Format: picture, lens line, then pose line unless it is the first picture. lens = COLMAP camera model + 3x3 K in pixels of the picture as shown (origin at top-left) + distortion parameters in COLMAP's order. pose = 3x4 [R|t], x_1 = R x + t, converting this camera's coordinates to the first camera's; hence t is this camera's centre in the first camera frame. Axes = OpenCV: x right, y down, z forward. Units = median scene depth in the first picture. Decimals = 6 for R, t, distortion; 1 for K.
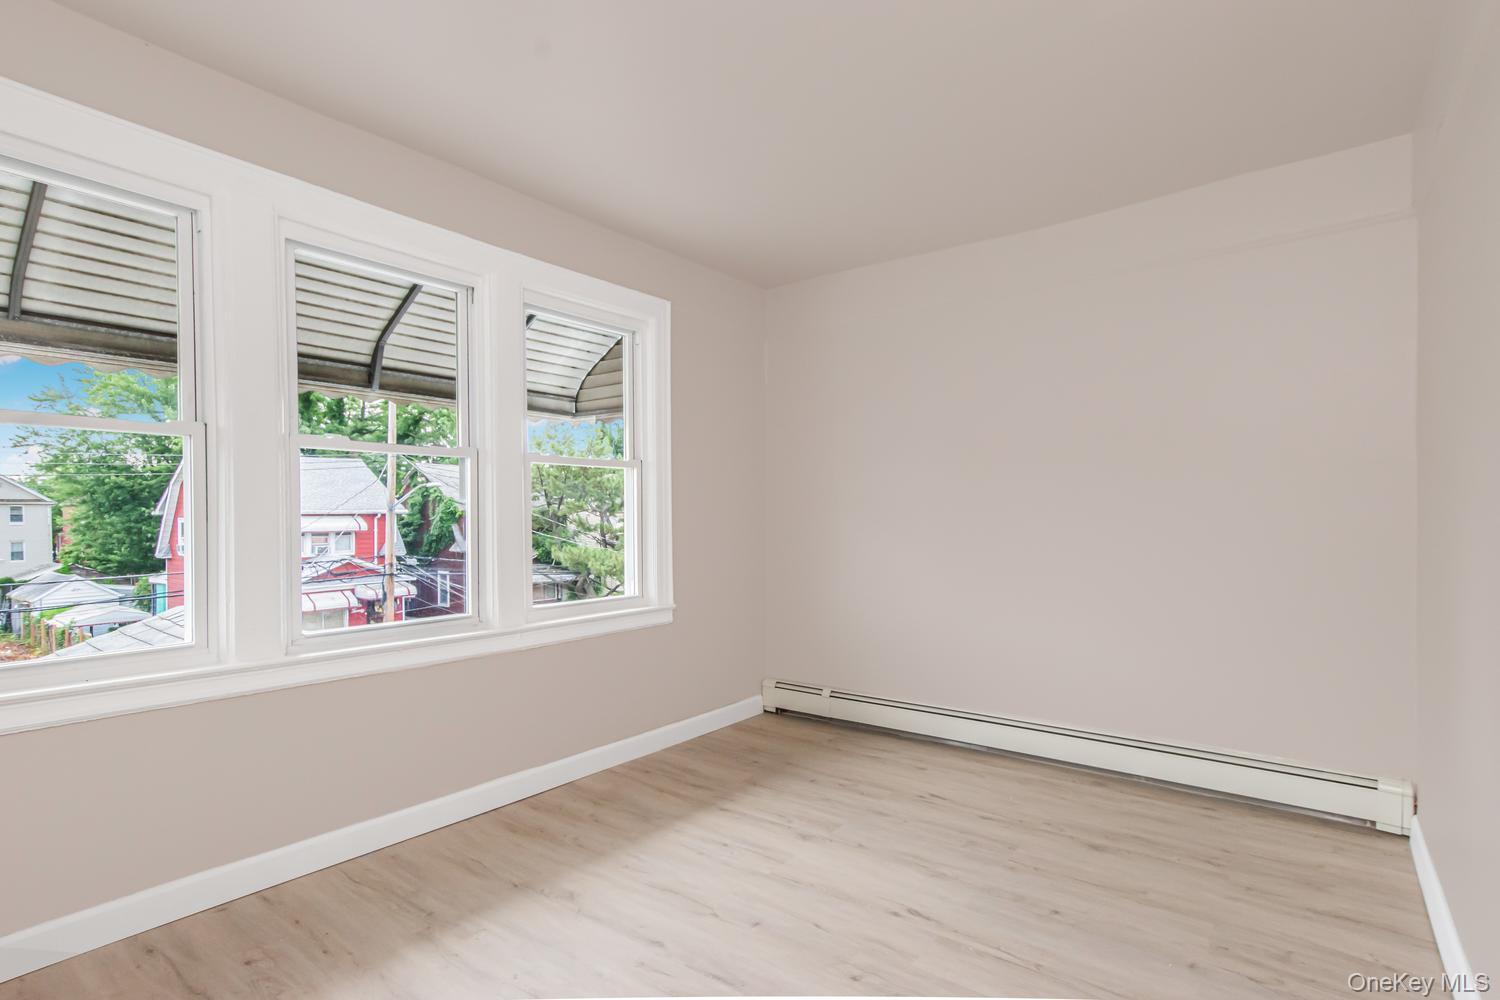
lens RADIAL K [[797.9, 0, 752.7], [0, 797.9, 509.3], [0, 0, 1]] dist [0.030888, 0.000025]
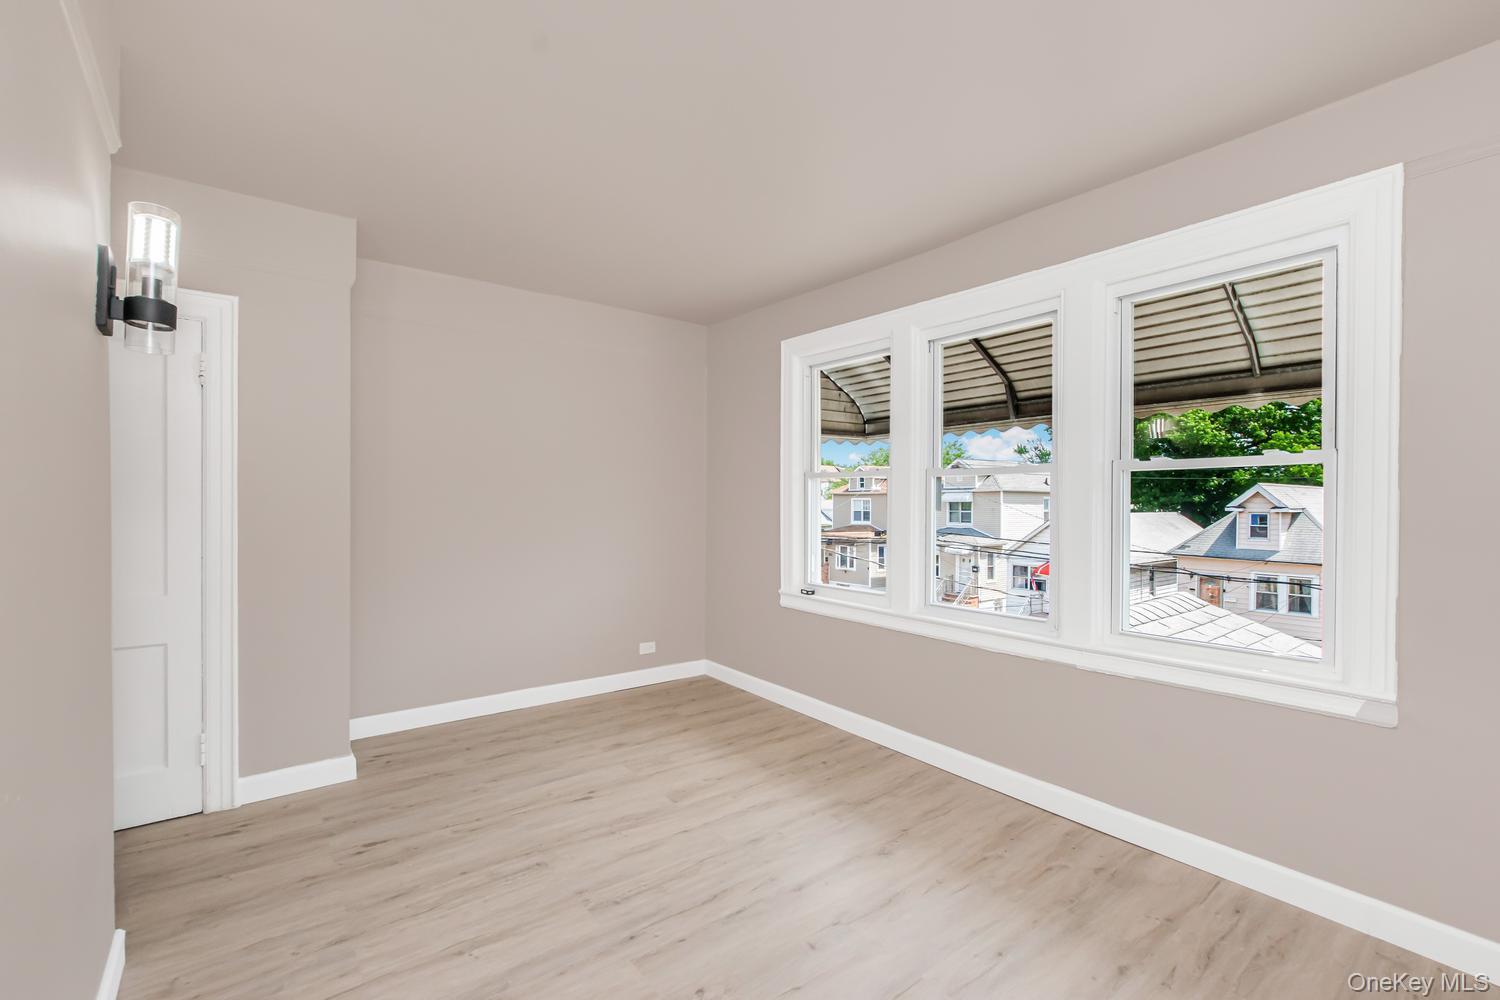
lens RADIAL K [[668.3, 0, 762.2], [0, 668.3, 503.3], [0, 0, 1]] dist [-0.001765, -0.000029]
pose [[-0.264517, -0.009276, -0.964336, 0.646019], [-0.013657, 0.999889, -0.005872, -0.010875], [0.964284, 0.011617, -0.264615, 0.933203]]
